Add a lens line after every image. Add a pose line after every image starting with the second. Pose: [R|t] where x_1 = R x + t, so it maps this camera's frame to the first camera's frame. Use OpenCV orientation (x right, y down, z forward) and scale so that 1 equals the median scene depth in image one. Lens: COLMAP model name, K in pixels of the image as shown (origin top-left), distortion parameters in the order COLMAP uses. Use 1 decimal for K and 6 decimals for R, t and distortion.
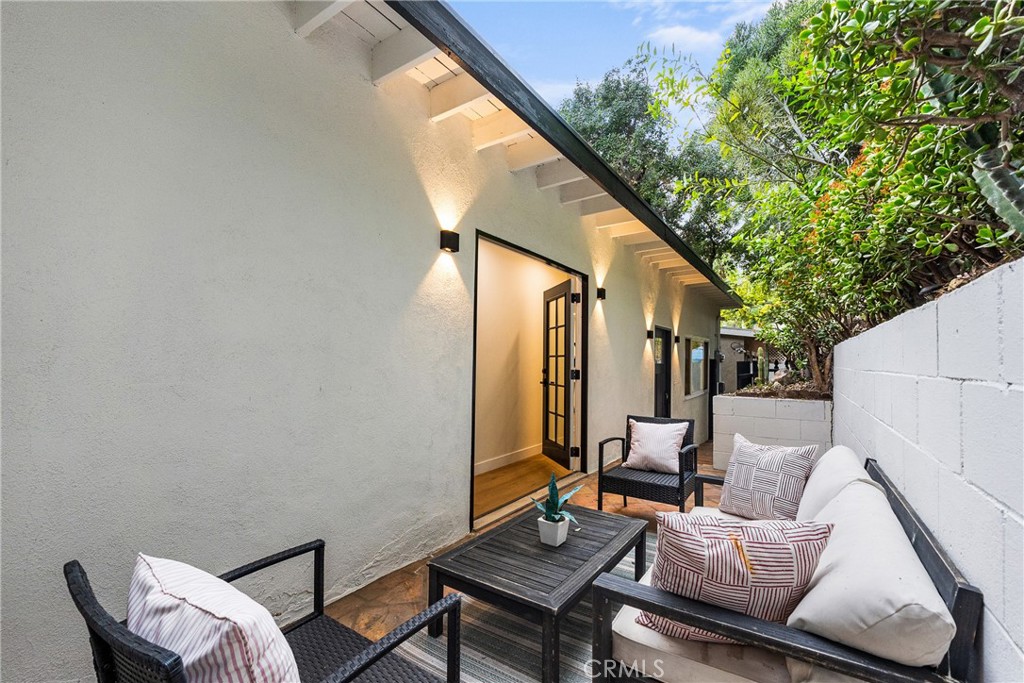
lens RADIAL K [[432.1, 0, 511.2], [0, 432.1, 363.0], [0, 0, 1]] dist [-0.000832, -0.000065]
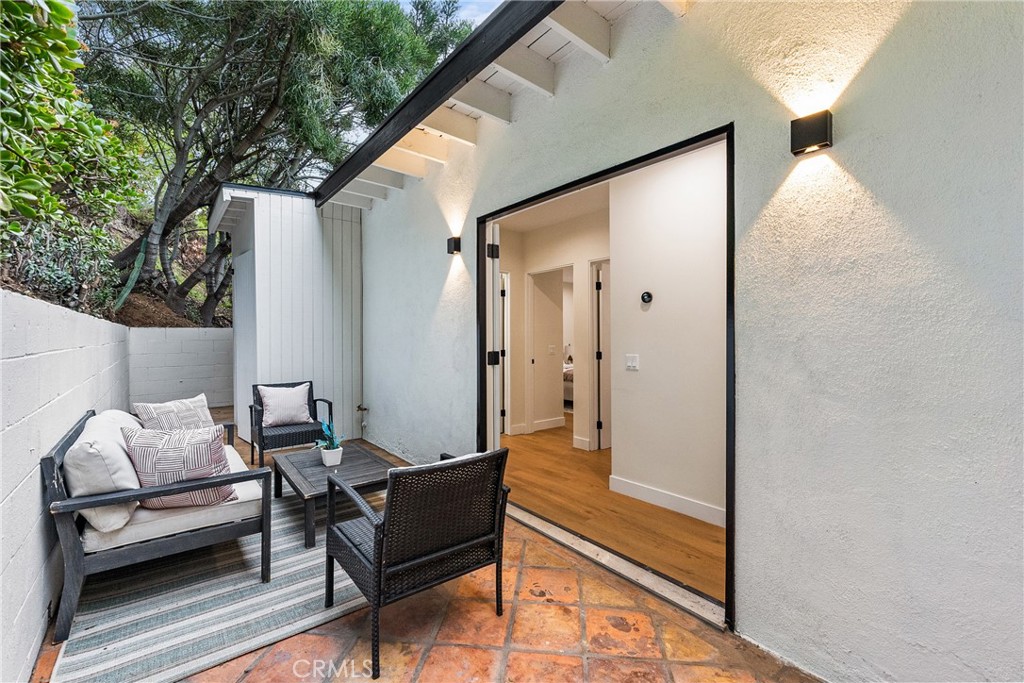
lens RADIAL K [[431.0, 0, 519.8], [0, 431.0, 344.1], [0, 0, 1]] dist [-0.001747, -0.000261]
pose [[-0.278587, 0.009140, -0.960368, 0.941013], [0.000259, 0.999955, 0.009442, -0.008026], [0.960411, 0.002381, -0.278577, 1.434804]]
